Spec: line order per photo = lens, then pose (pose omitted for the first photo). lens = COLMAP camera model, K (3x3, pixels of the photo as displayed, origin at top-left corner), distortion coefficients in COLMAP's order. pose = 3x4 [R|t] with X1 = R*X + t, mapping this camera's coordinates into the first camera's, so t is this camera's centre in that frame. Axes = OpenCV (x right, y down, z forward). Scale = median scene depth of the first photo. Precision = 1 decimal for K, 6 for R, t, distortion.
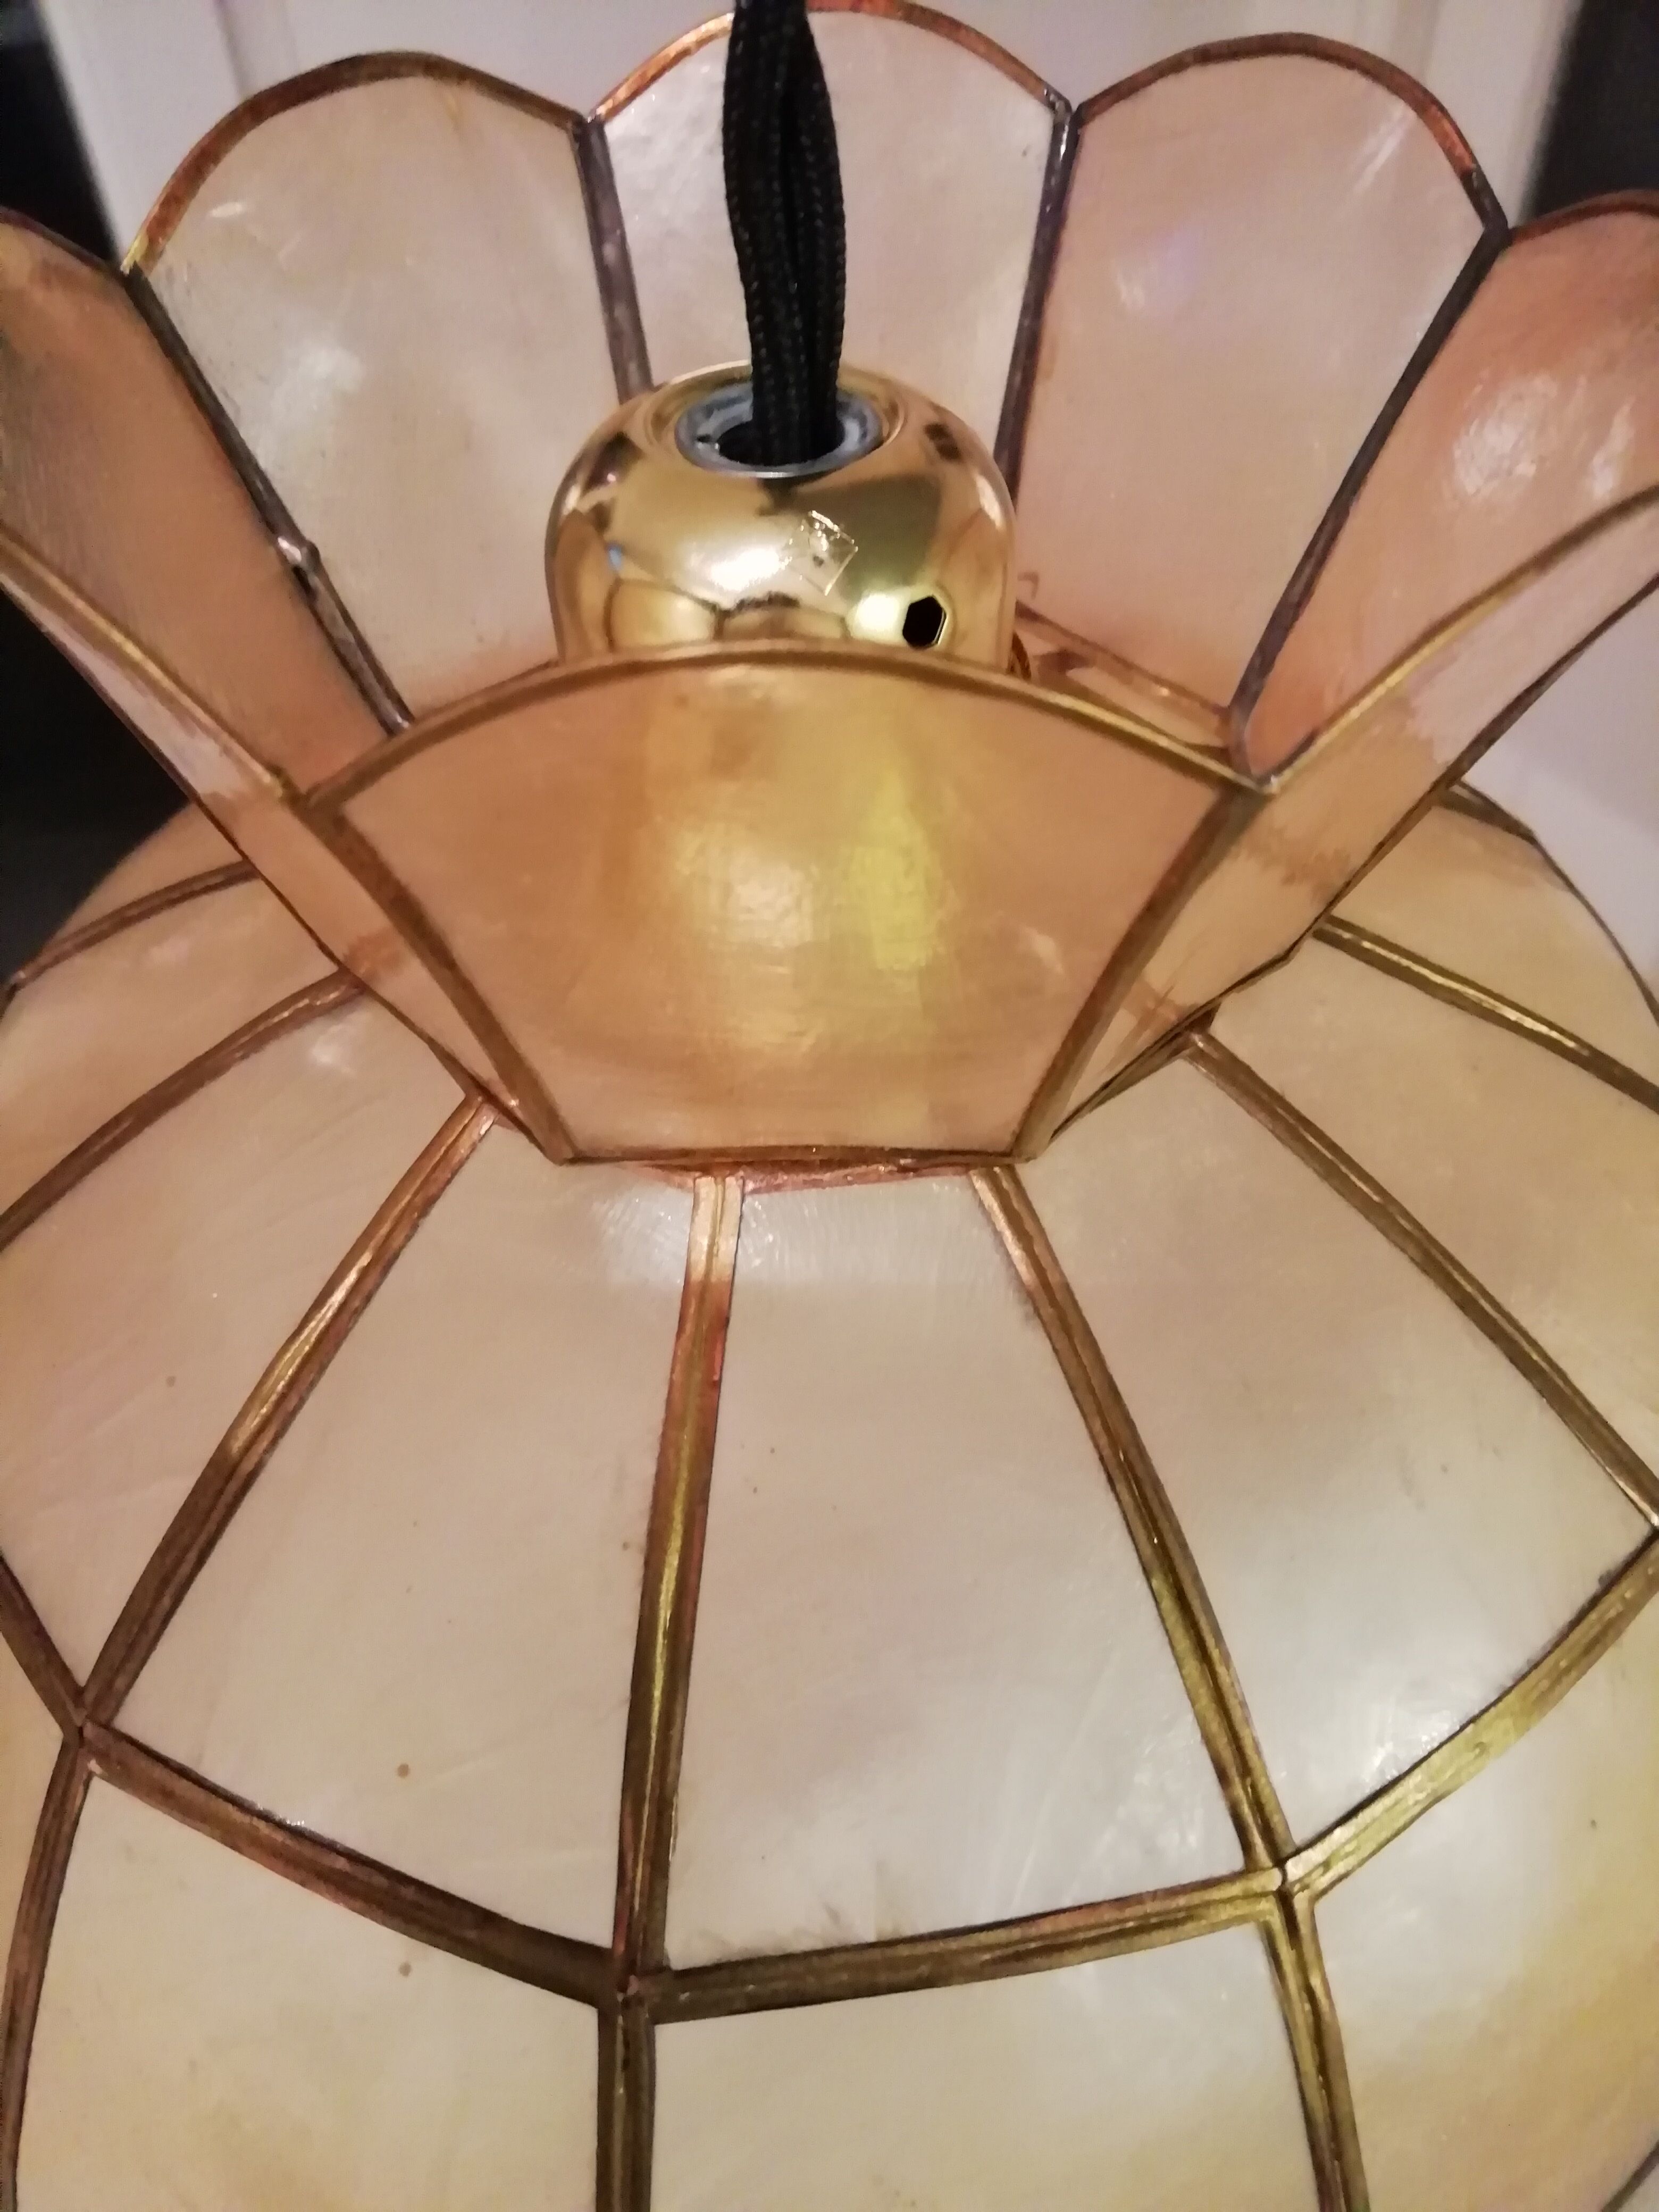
lens RADIAL K [[1709.7, 0, 832.5], [0, 1709.7, 1103.8], [0, 0, 1]] dist [-0.028933, 0.015960]
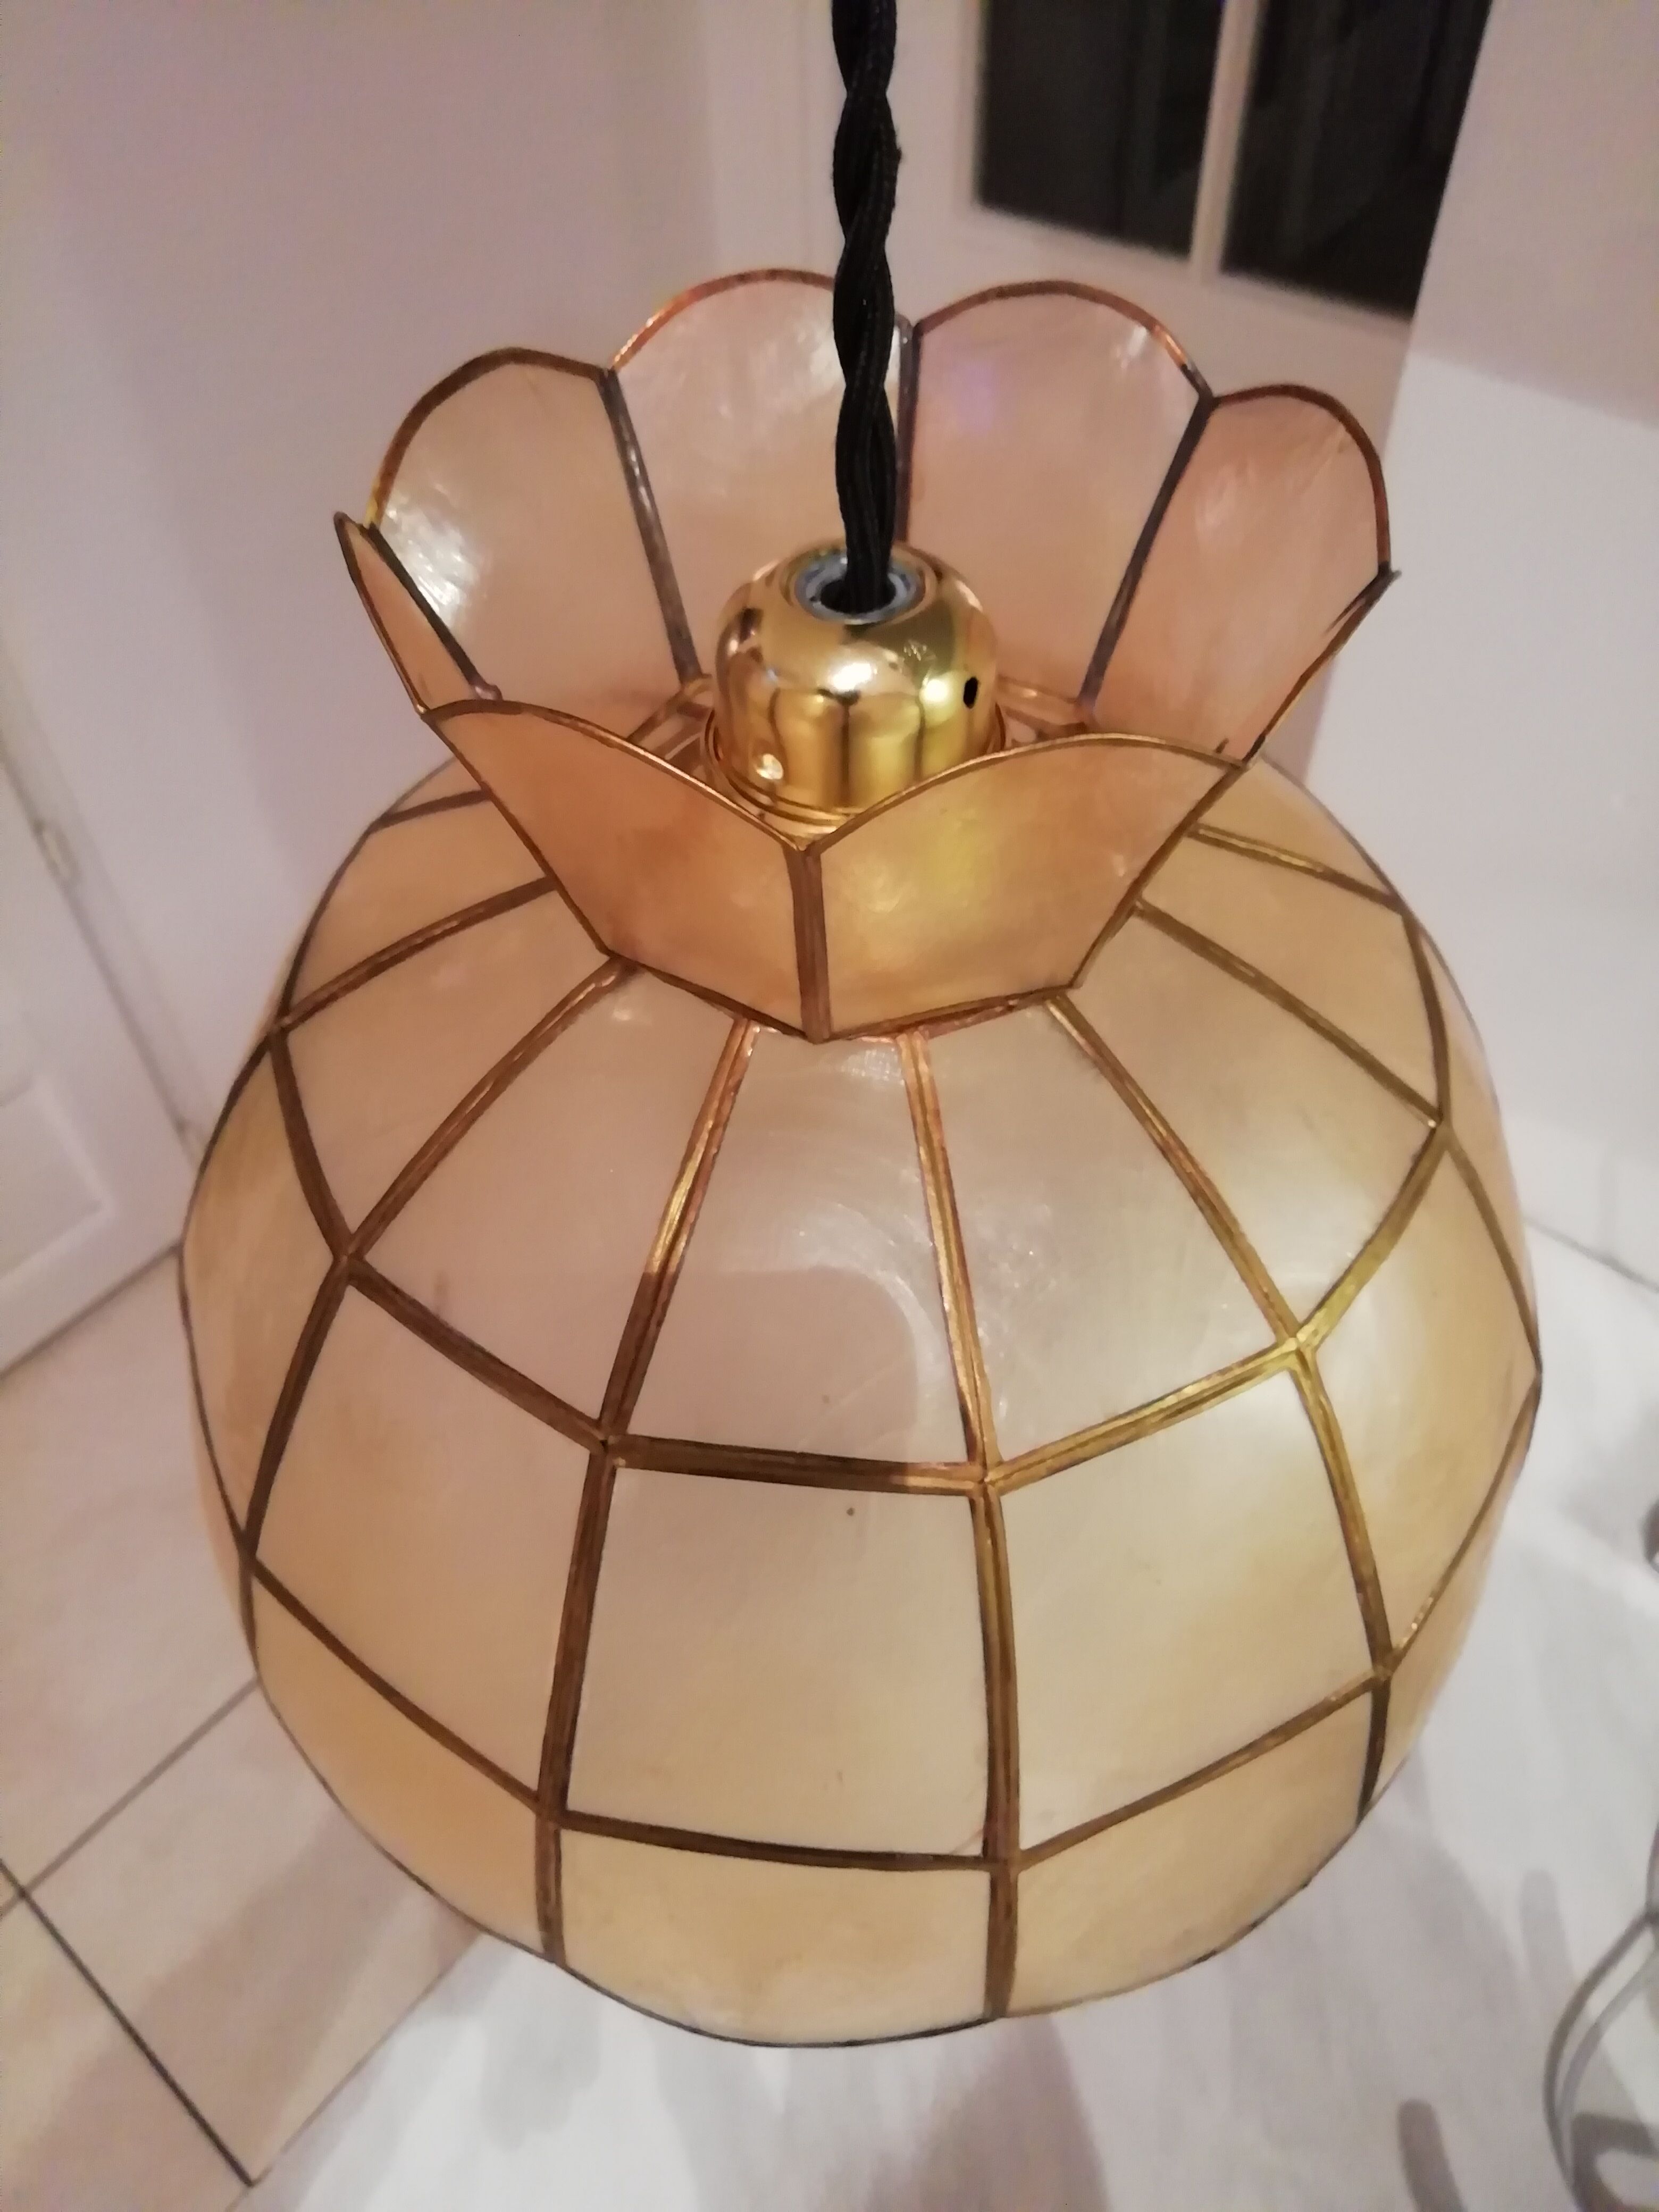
lens RADIAL K [[1709.7, 0, 833.6], [0, 1709.7, 1110.1], [0, 0, 1]] dist [-0.028933, 0.015960]
pose [[0.957023, -0.205743, 0.204395, -0.487007], [0.198203, 0.978506, 0.056927, 0.006117], [-0.211714, -0.013969, 0.977232, -0.624199]]
